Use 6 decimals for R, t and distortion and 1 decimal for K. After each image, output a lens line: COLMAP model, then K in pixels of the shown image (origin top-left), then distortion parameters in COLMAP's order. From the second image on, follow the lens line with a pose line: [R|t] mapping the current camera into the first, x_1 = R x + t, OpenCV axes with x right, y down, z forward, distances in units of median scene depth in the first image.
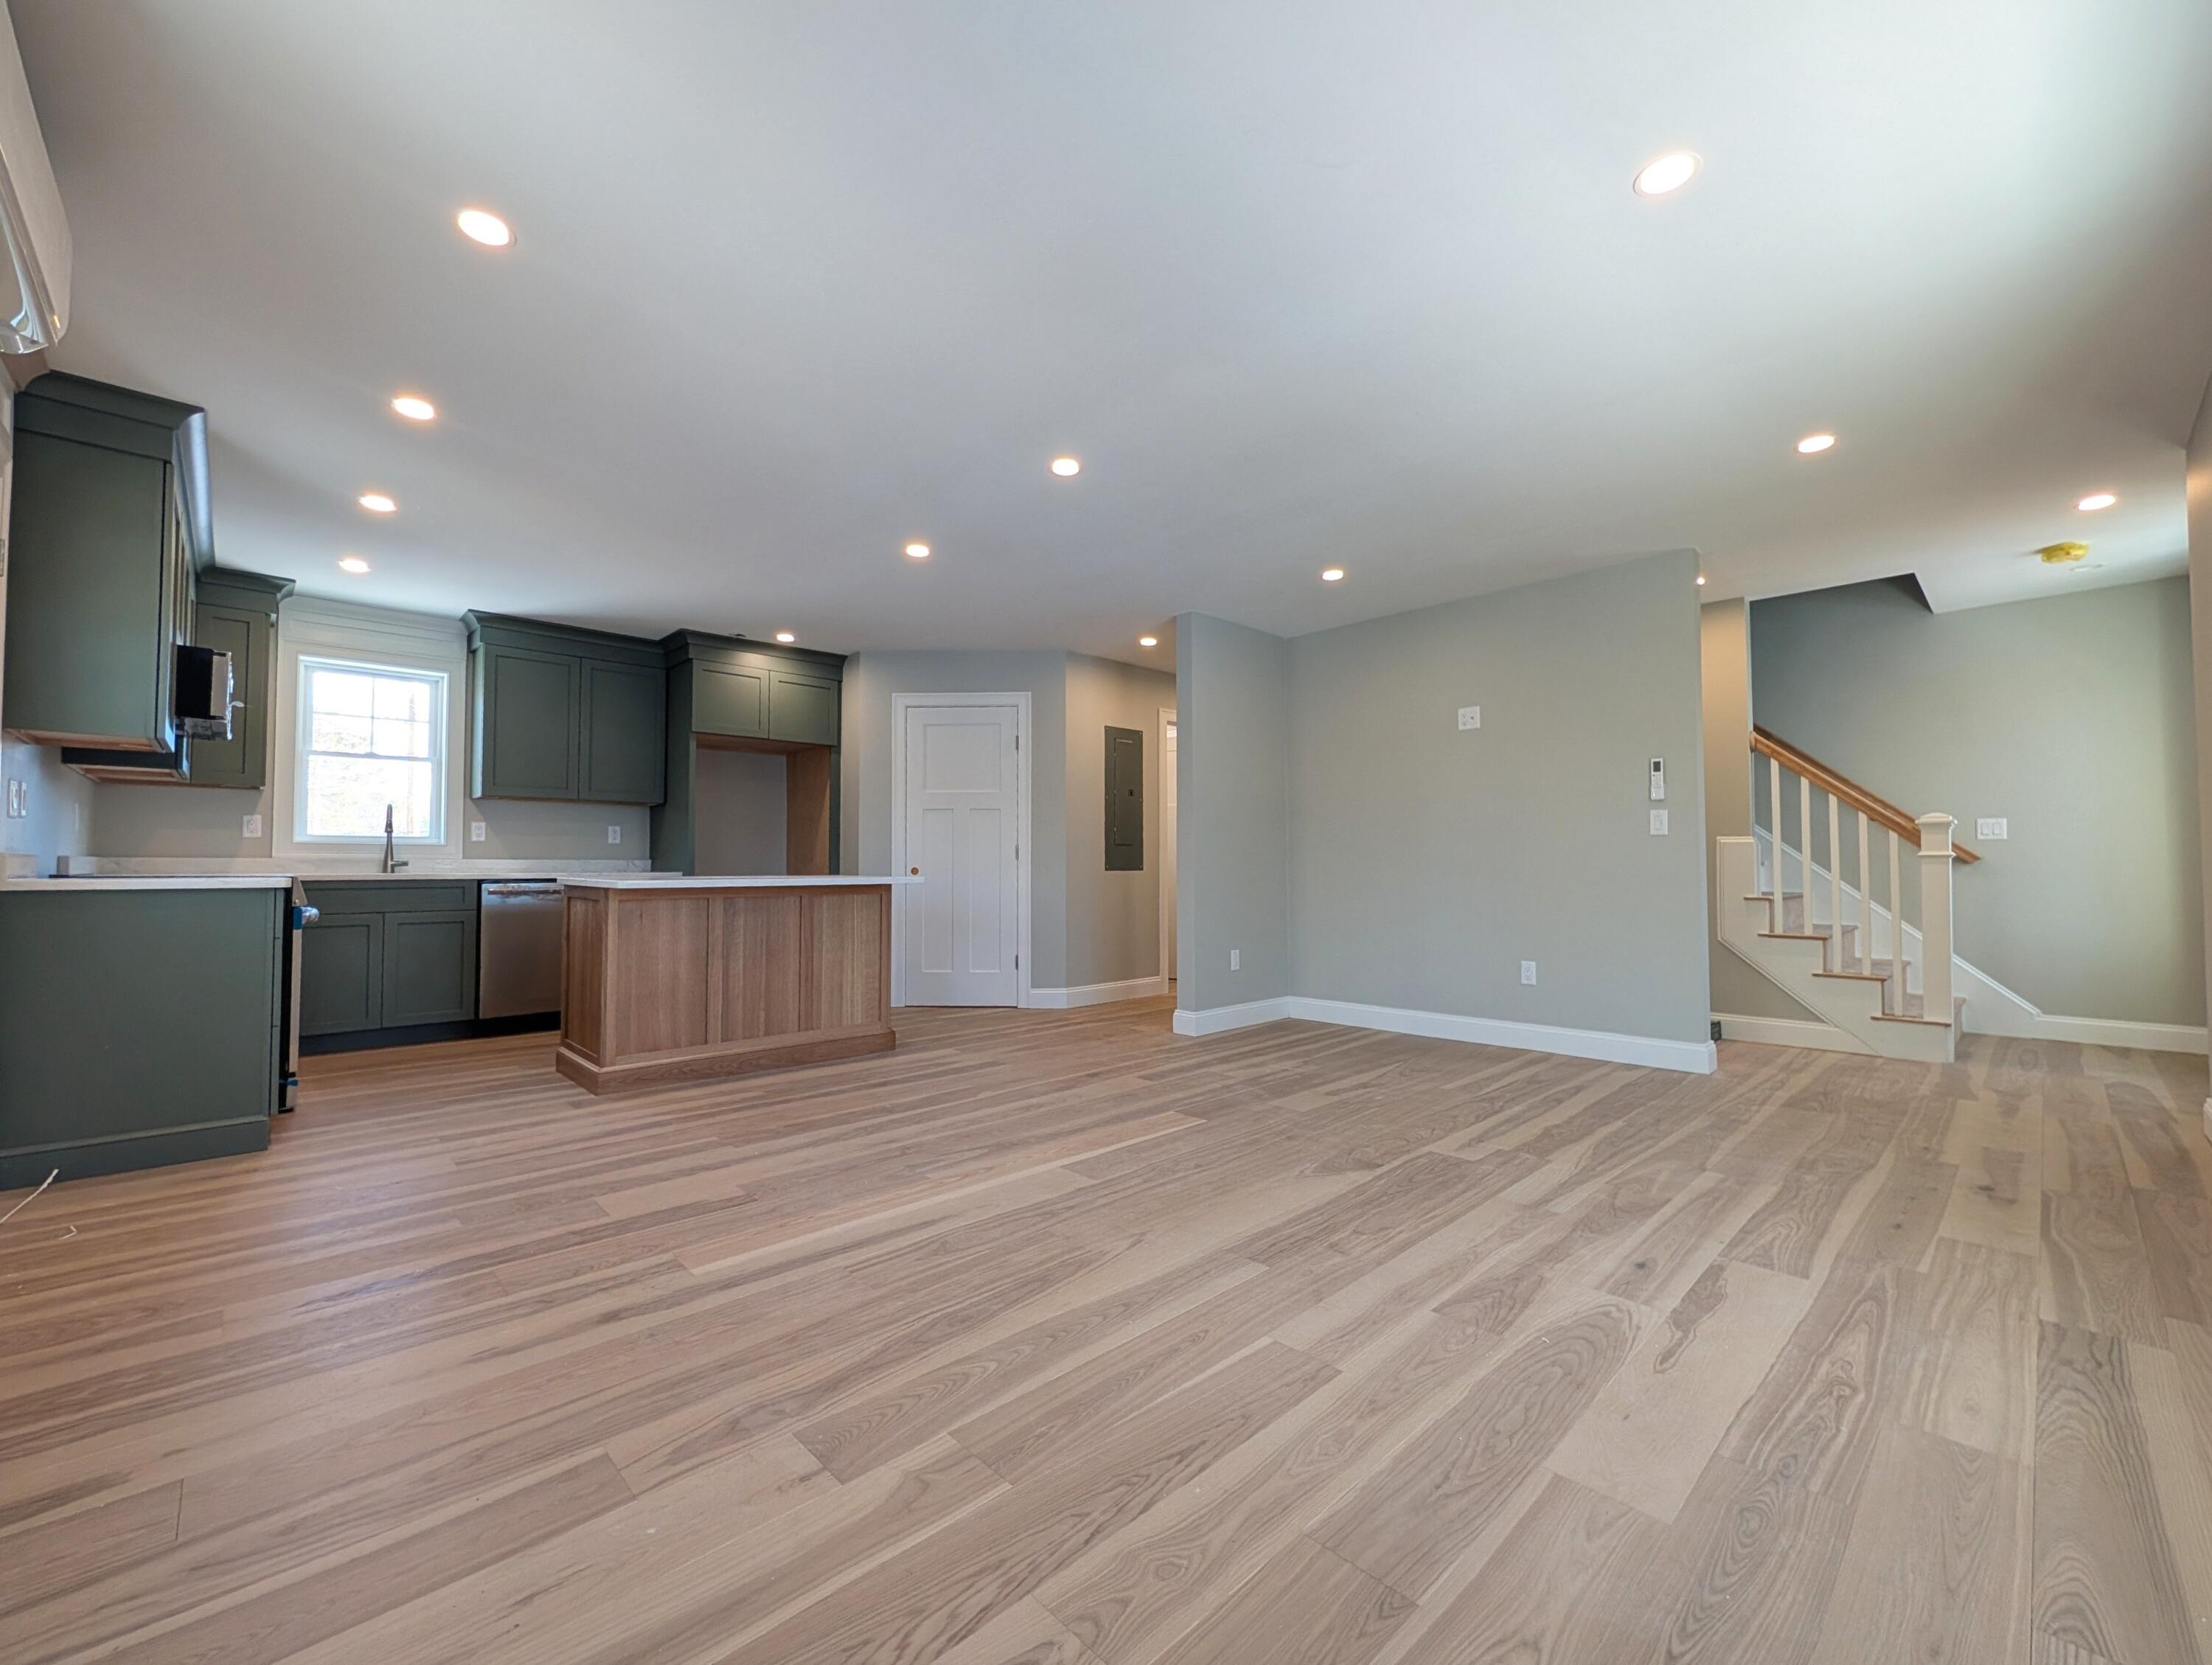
lens RADIAL K [[898.8, 0, 1097.8], [0, 898.8, 838.9], [0, 0, 1]] dist [-0.000516, 0.000616]
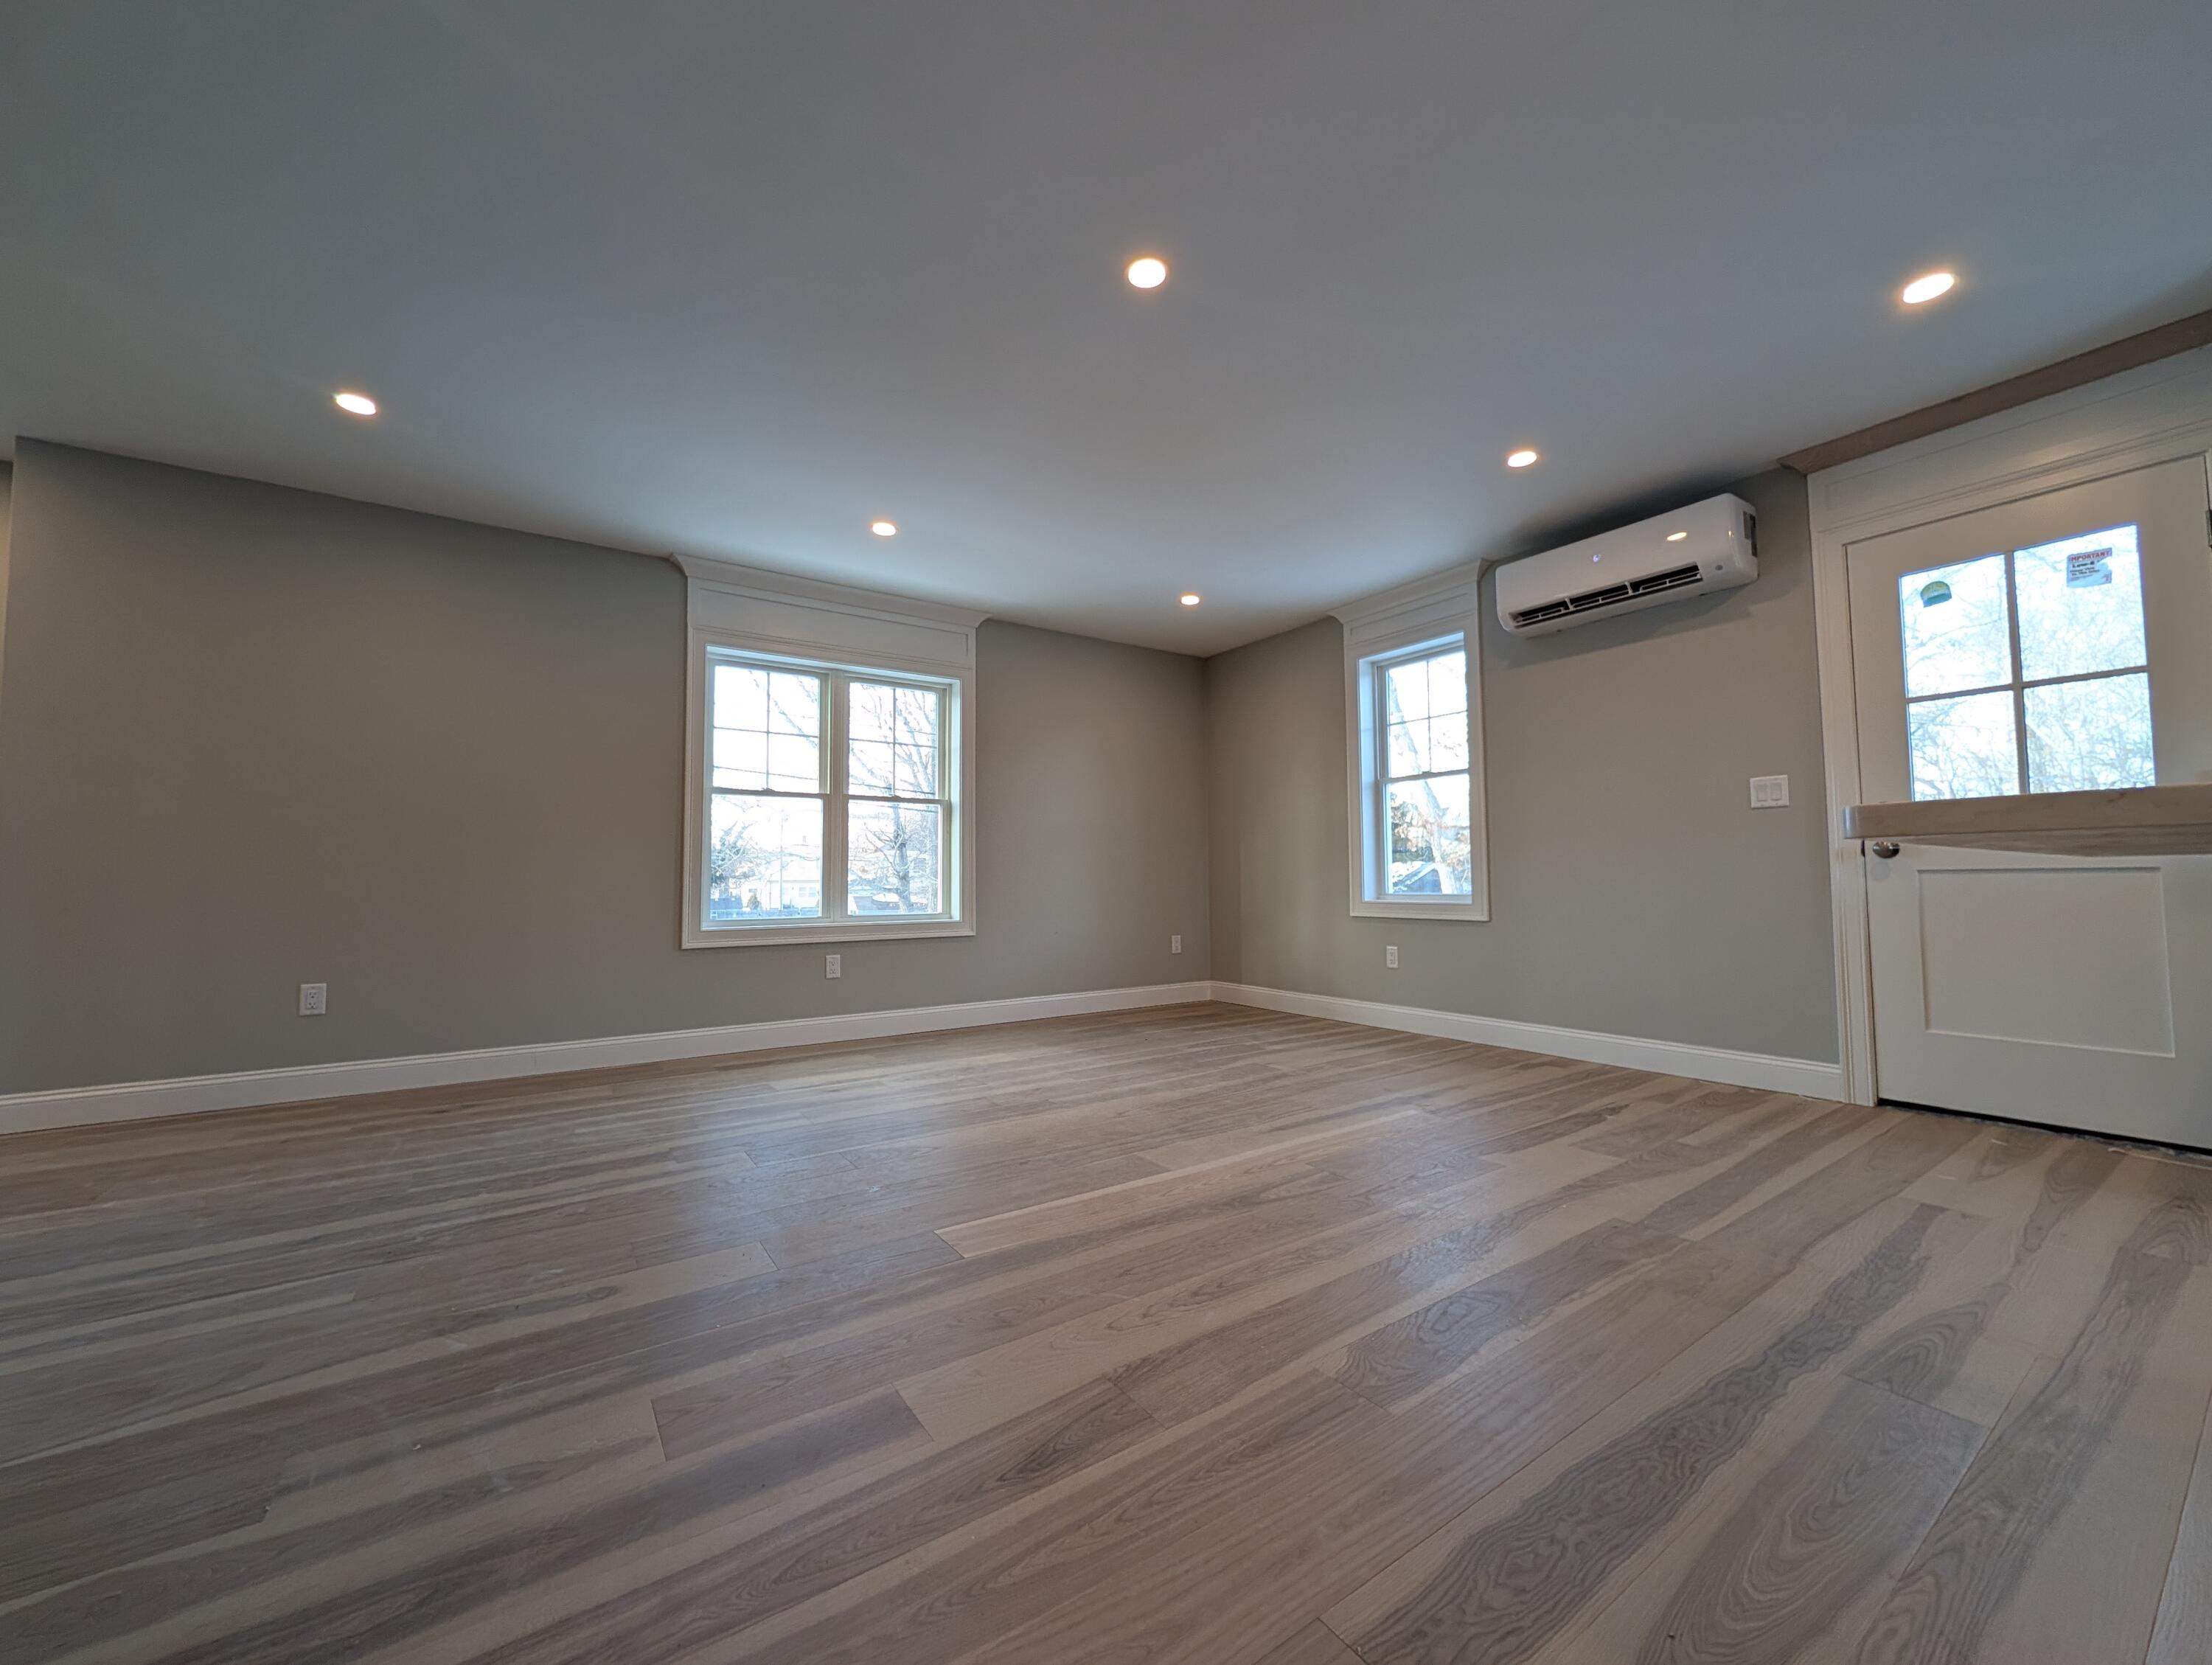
lens RADIAL K [[848.0, 0, 1102.7], [0, 848.0, 836.5], [0, 0, 1]] dist [0.000181, 0.000136]
pose [[-0.987810, 0.017296, 0.154700, -0.085442], [0.004452, 0.996540, -0.082991, 0.073878], [-0.155600, -0.081291, -0.984470, 1.425378]]
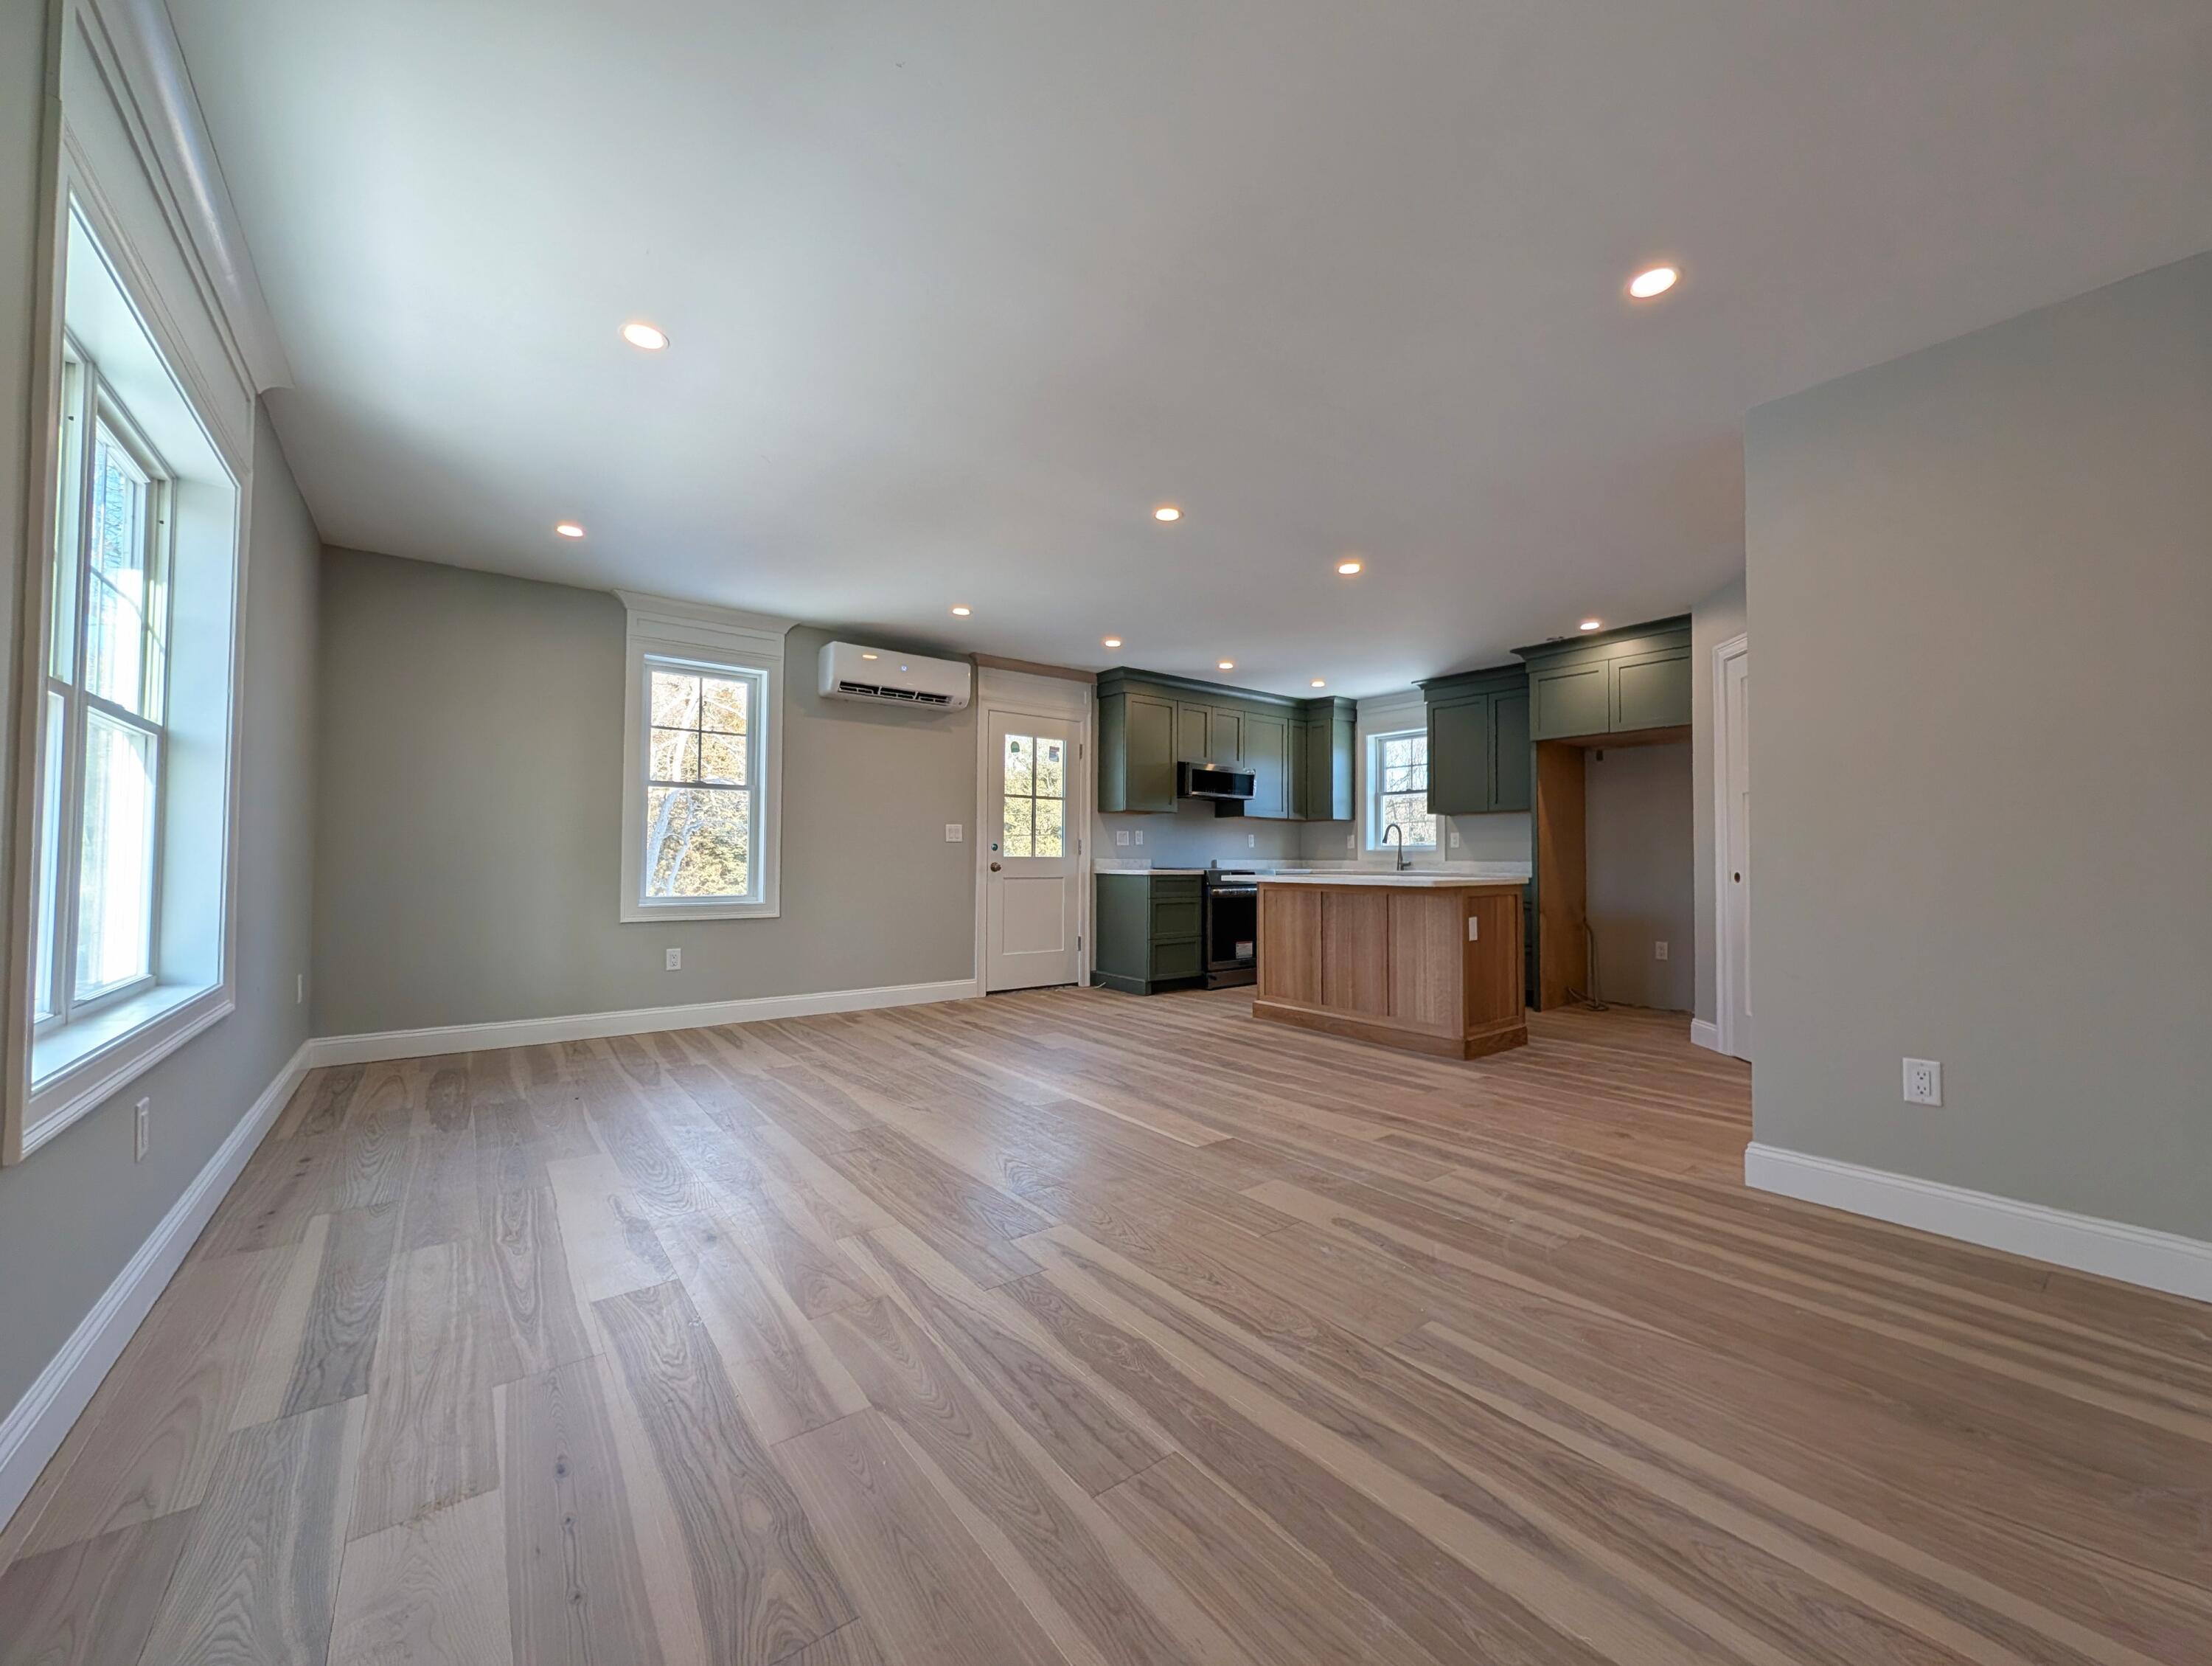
lens RADIAL K [[848.1, 0, 1102.7], [0, 848.1, 837.0], [0, 0, 1]] dist [0.000181, 0.000136]
pose [[-0.102783, -0.028098, -0.994307, 0.891297], [0.022999, 0.999267, -0.030615, 0.019156], [0.994438, -0.026014, -0.102061, 0.891340]]
